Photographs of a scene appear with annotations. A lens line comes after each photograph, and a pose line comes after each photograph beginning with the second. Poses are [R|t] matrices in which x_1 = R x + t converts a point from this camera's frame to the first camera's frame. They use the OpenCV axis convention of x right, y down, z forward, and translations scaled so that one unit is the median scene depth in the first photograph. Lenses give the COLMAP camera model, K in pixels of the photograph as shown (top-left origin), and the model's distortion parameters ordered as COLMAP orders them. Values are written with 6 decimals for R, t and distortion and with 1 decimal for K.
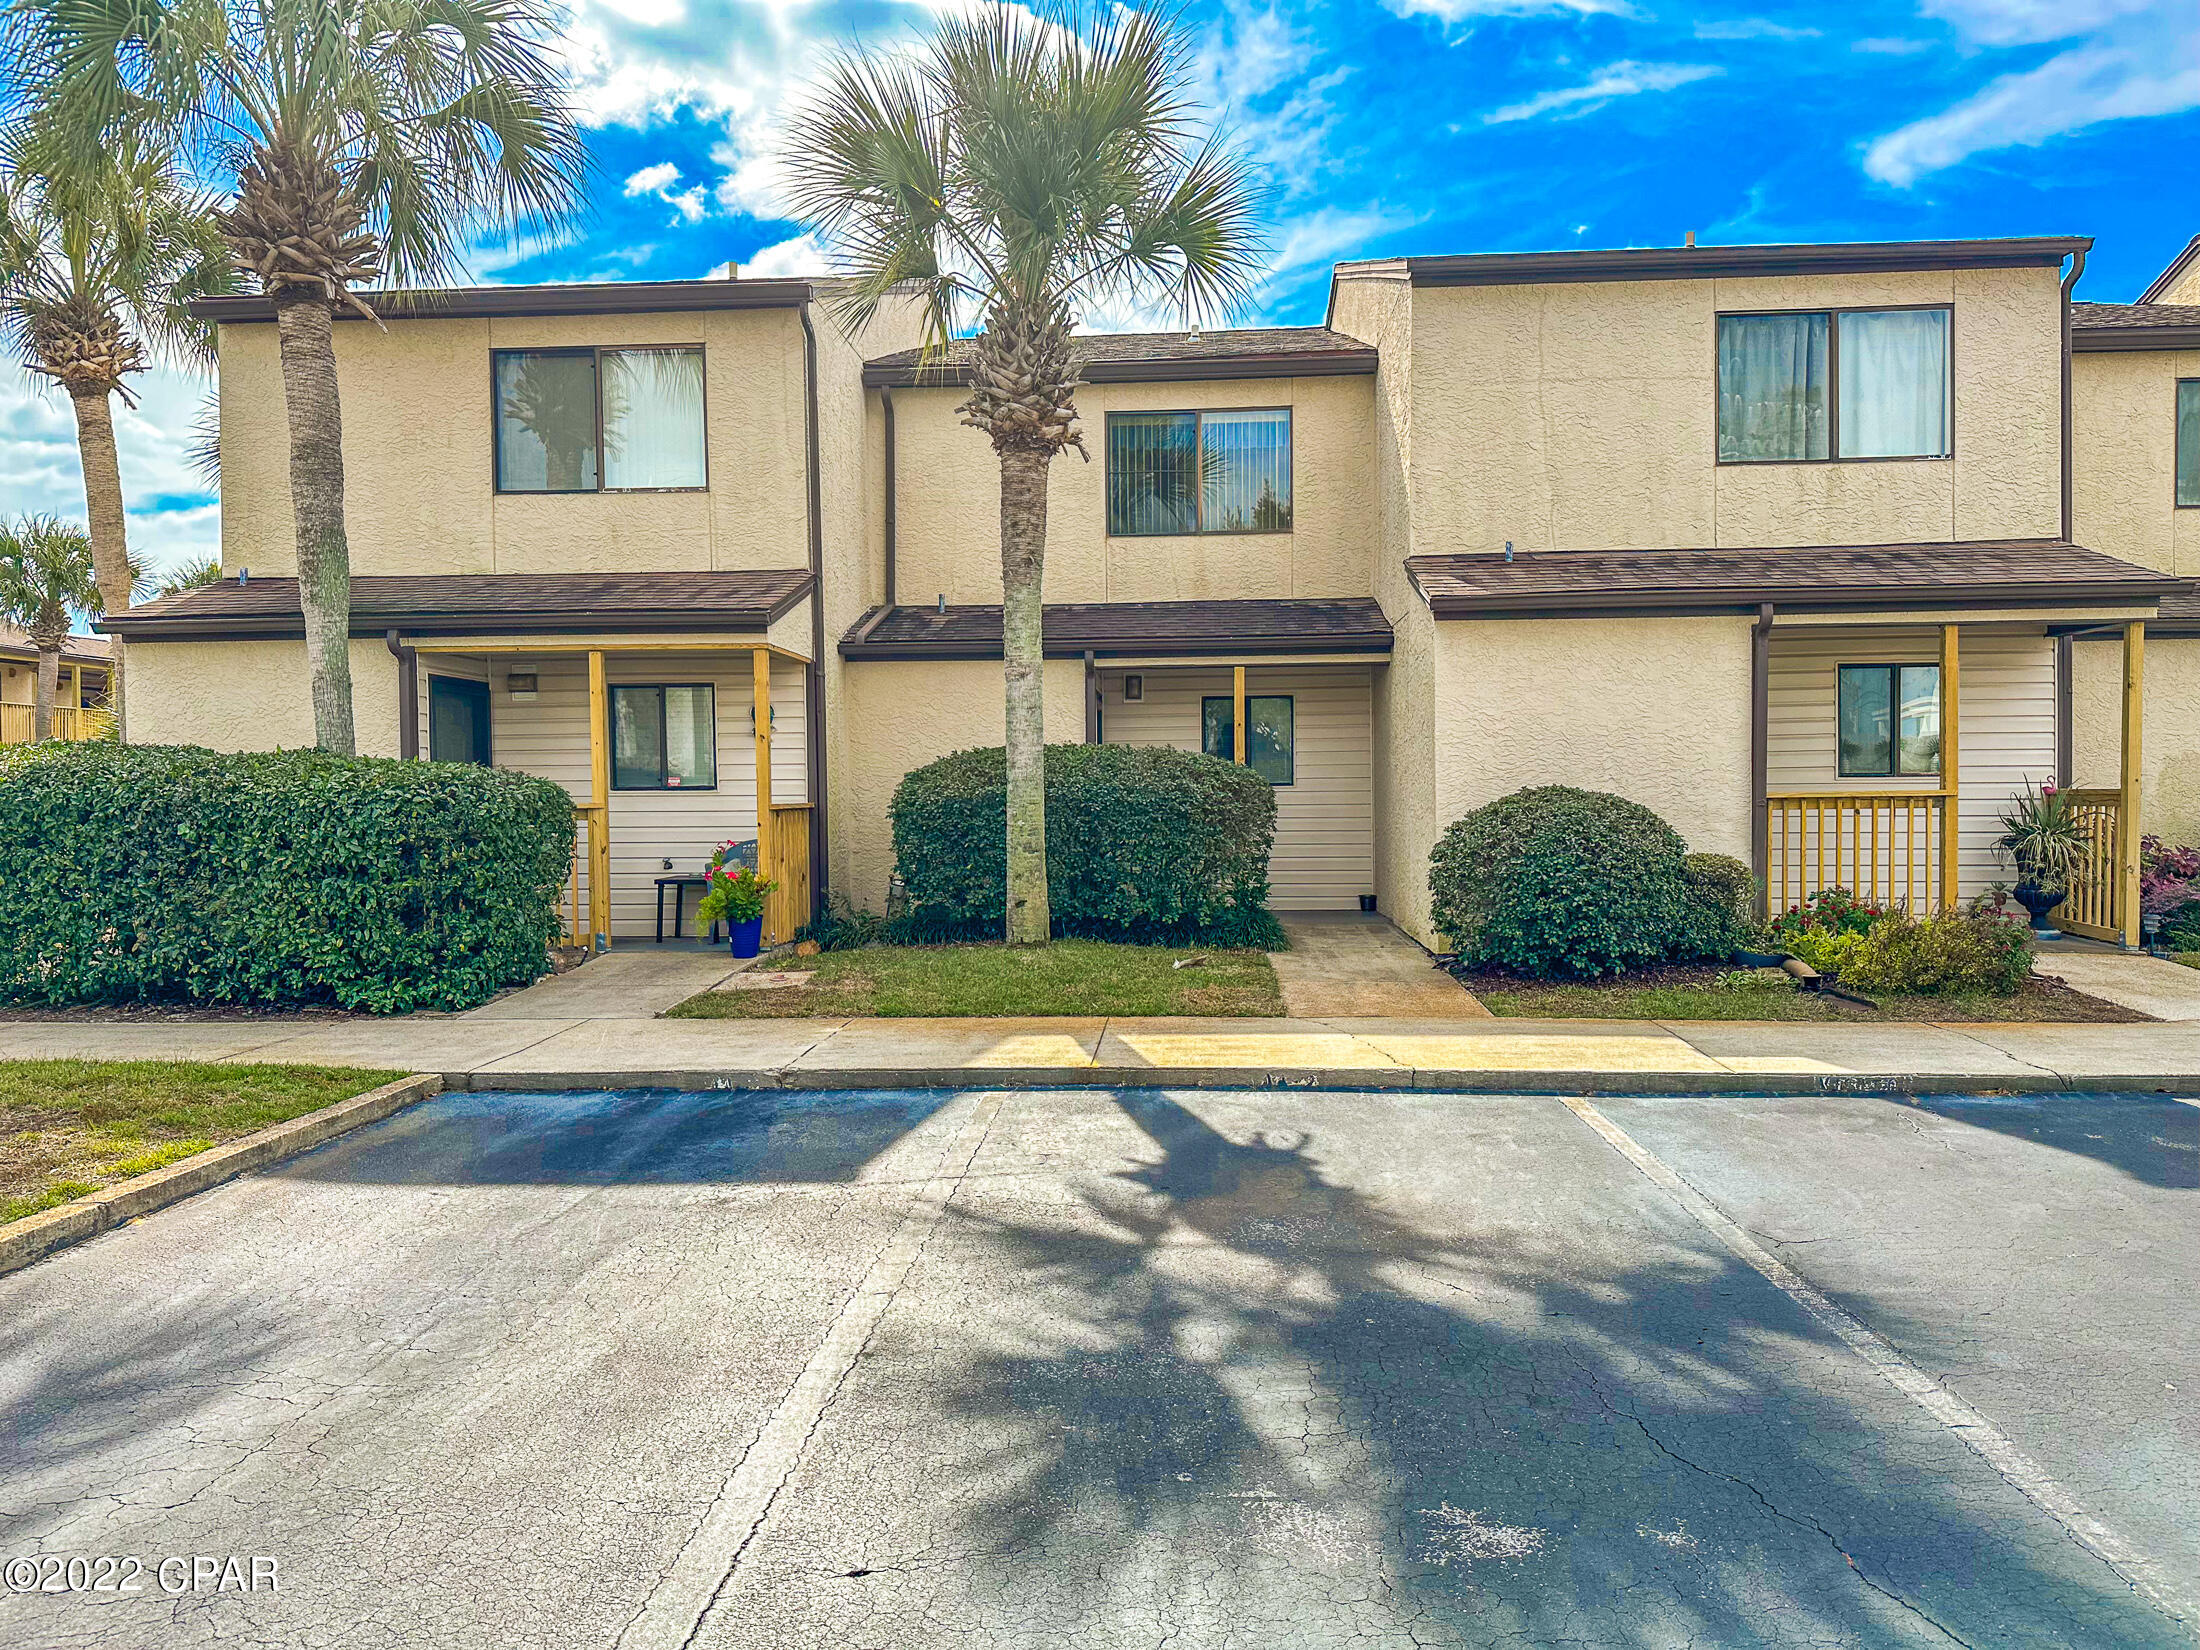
lens RADIAL K [[1541.0, 0, 1106.0], [0, 1541.0, 818.0], [0, 0, 1]] dist [0.059867, -0.072392]
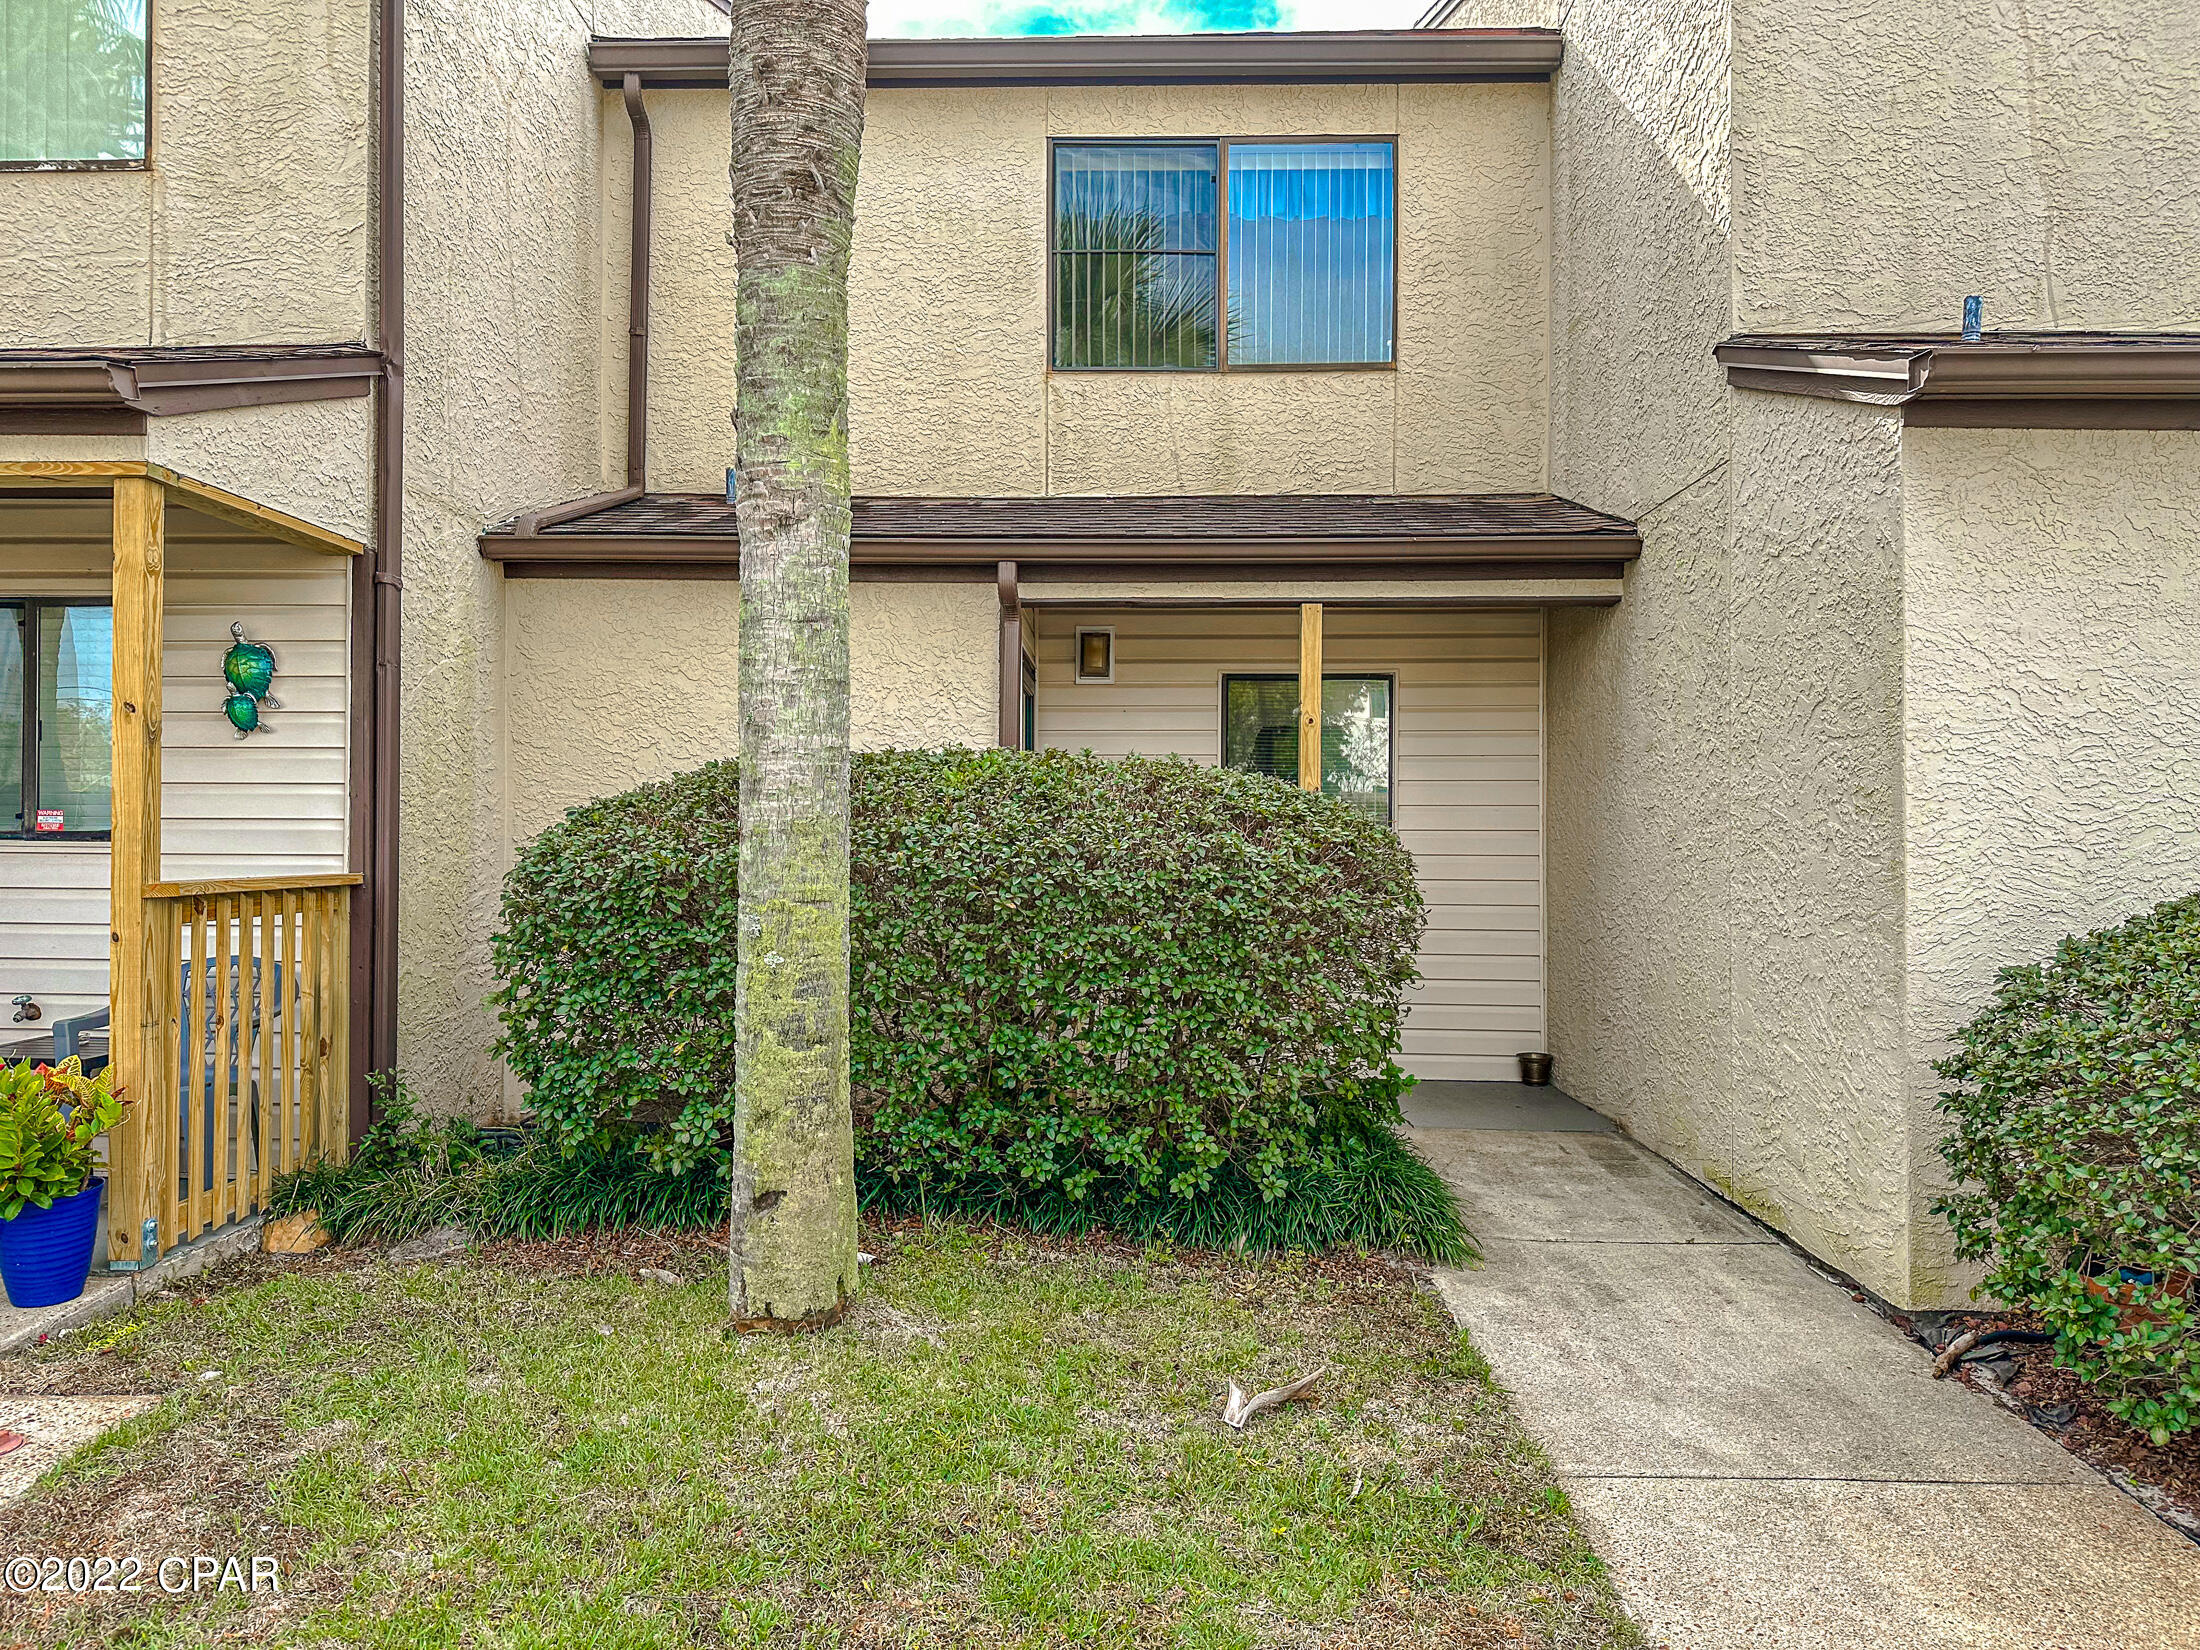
lens RADIAL K [[1541.0, 0, 1106.0], [0, 1541.0, 818.0], [0, 0, 1]] dist [0.059867, -0.072392]
pose [[0.999245, 0.015165, 0.035758, 0.005009], [-0.014195, 0.999529, -0.027214, -0.019461], [-0.036153, 0.026686, 0.998990, 0.653070]]
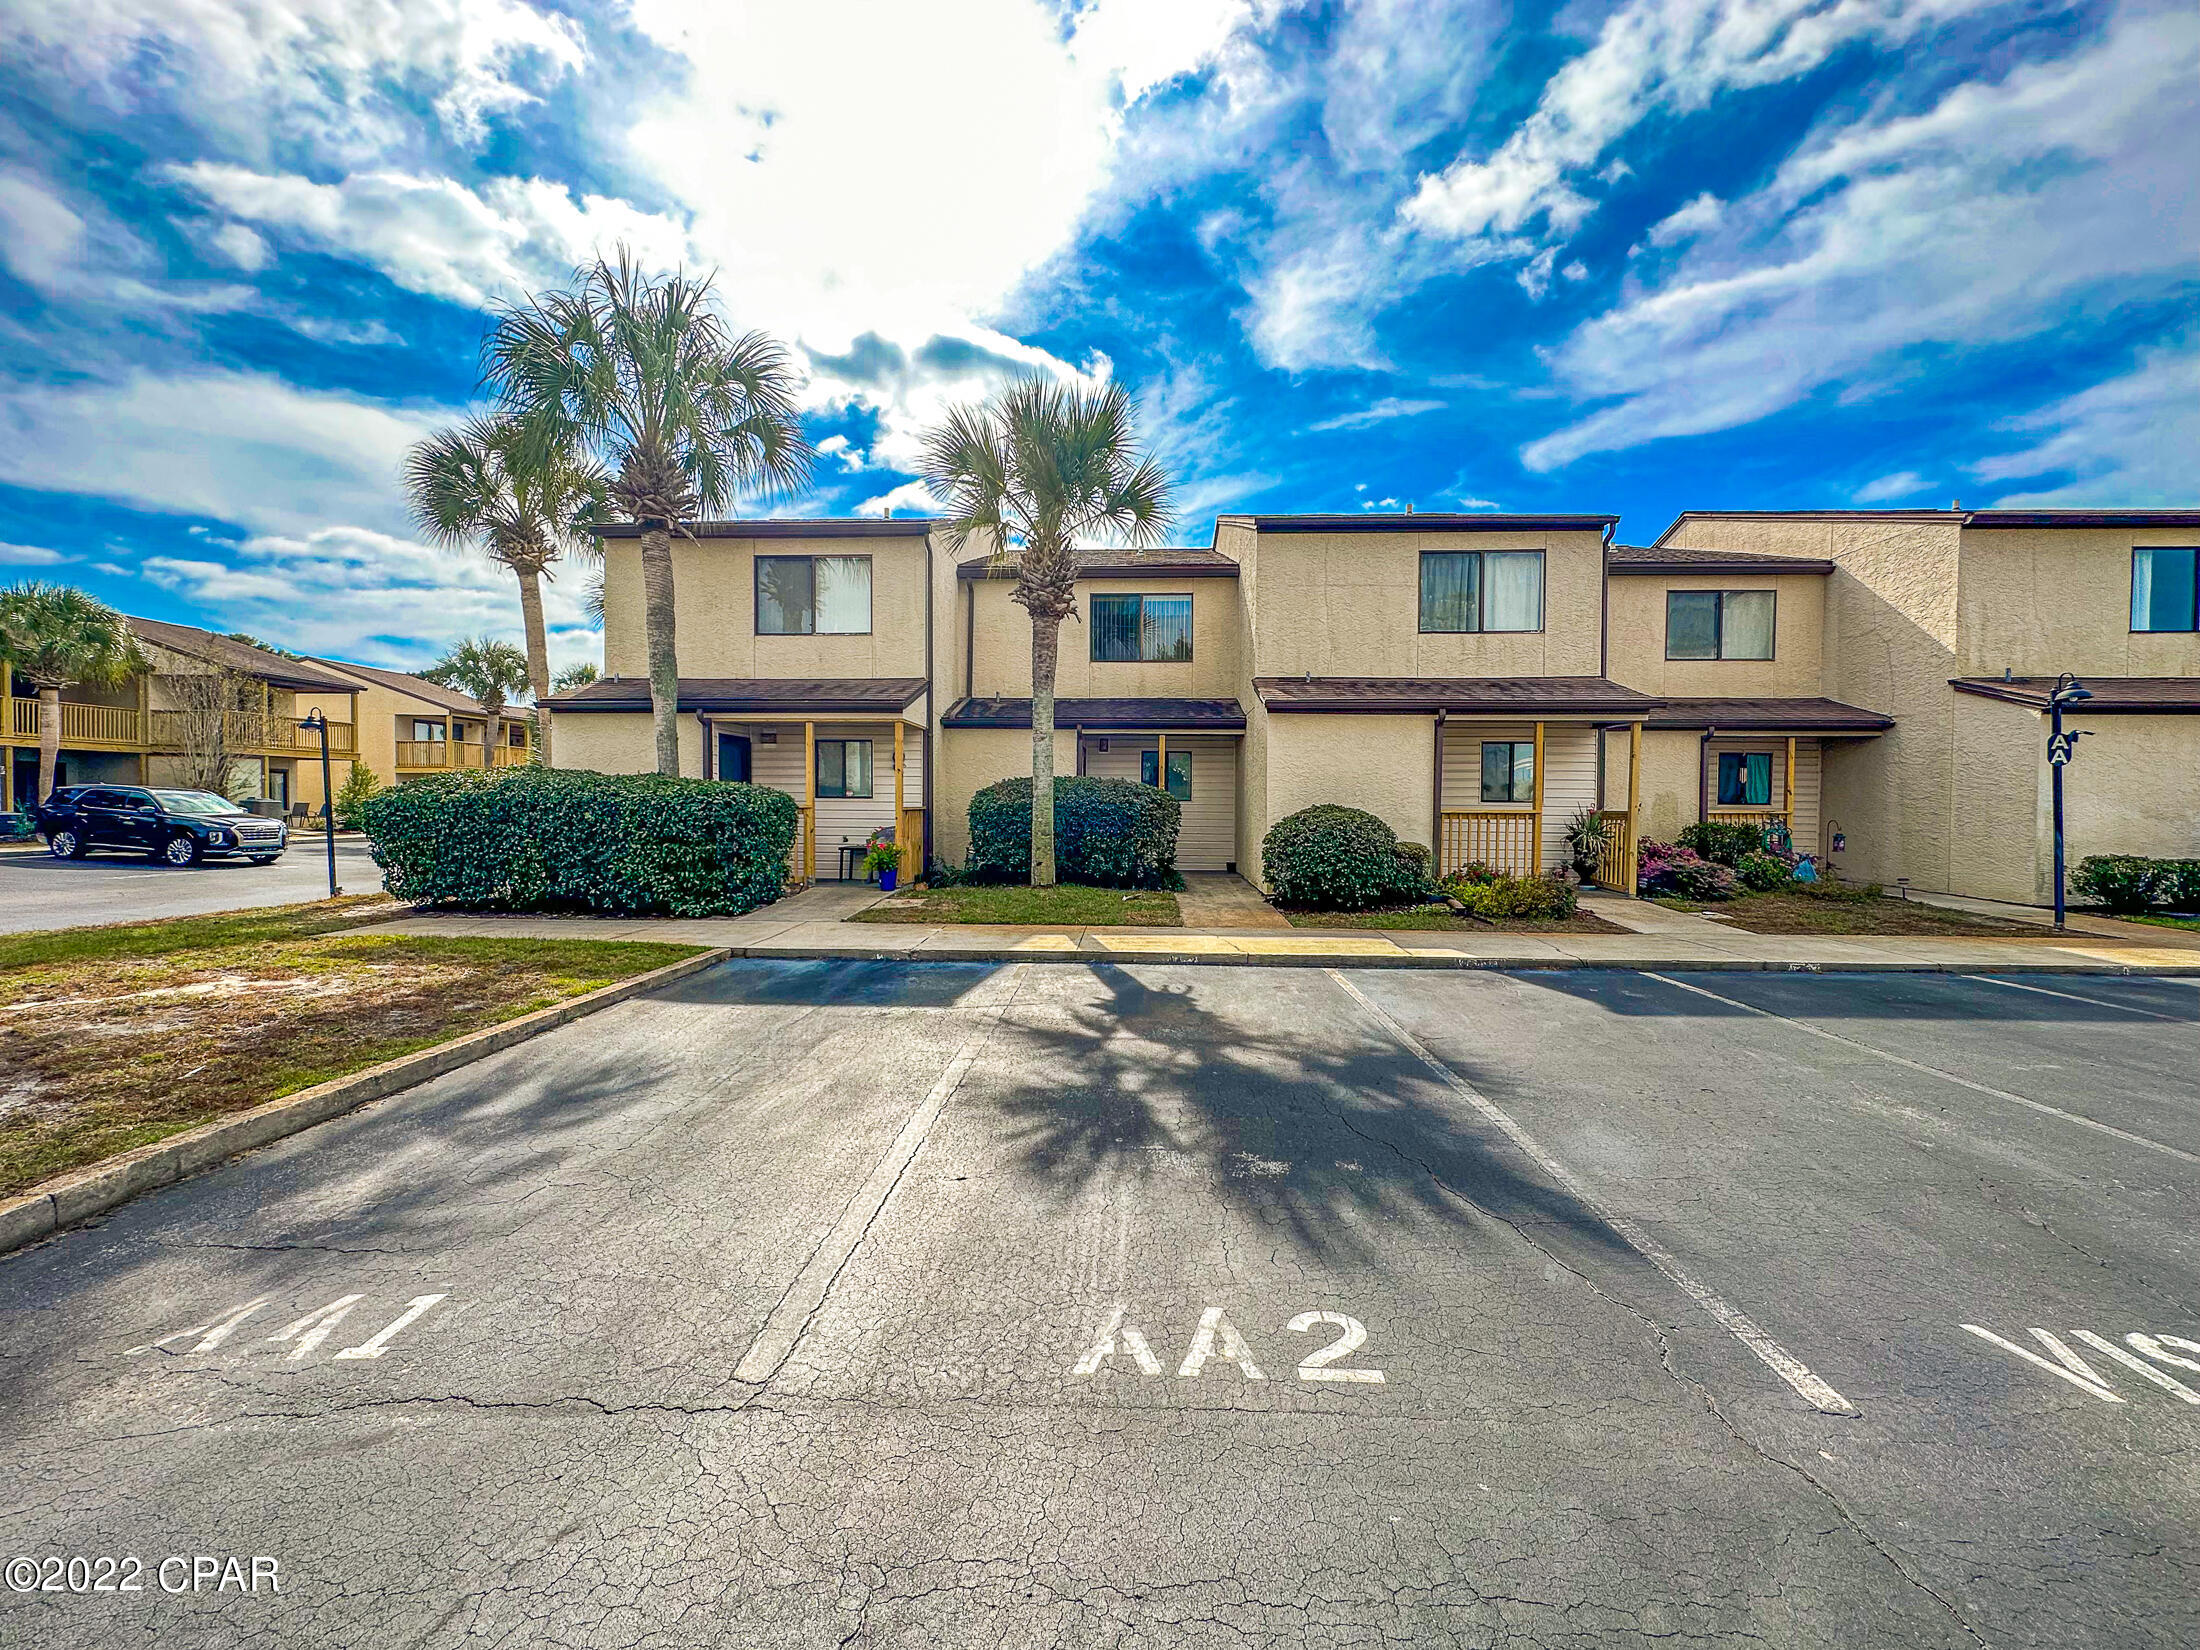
lens RADIAL K [[891.9, 0, 1104.9], [0, 891.9, 818.9], [0, 0, 1]] dist [0.000145, 0.000146]
pose [[0.999681, 0.016271, 0.019307, 0.000624], [-0.016294, 0.999867, 0.001063, 0.000065], [-0.019287, -0.001377, 0.999813, -0.058718]]
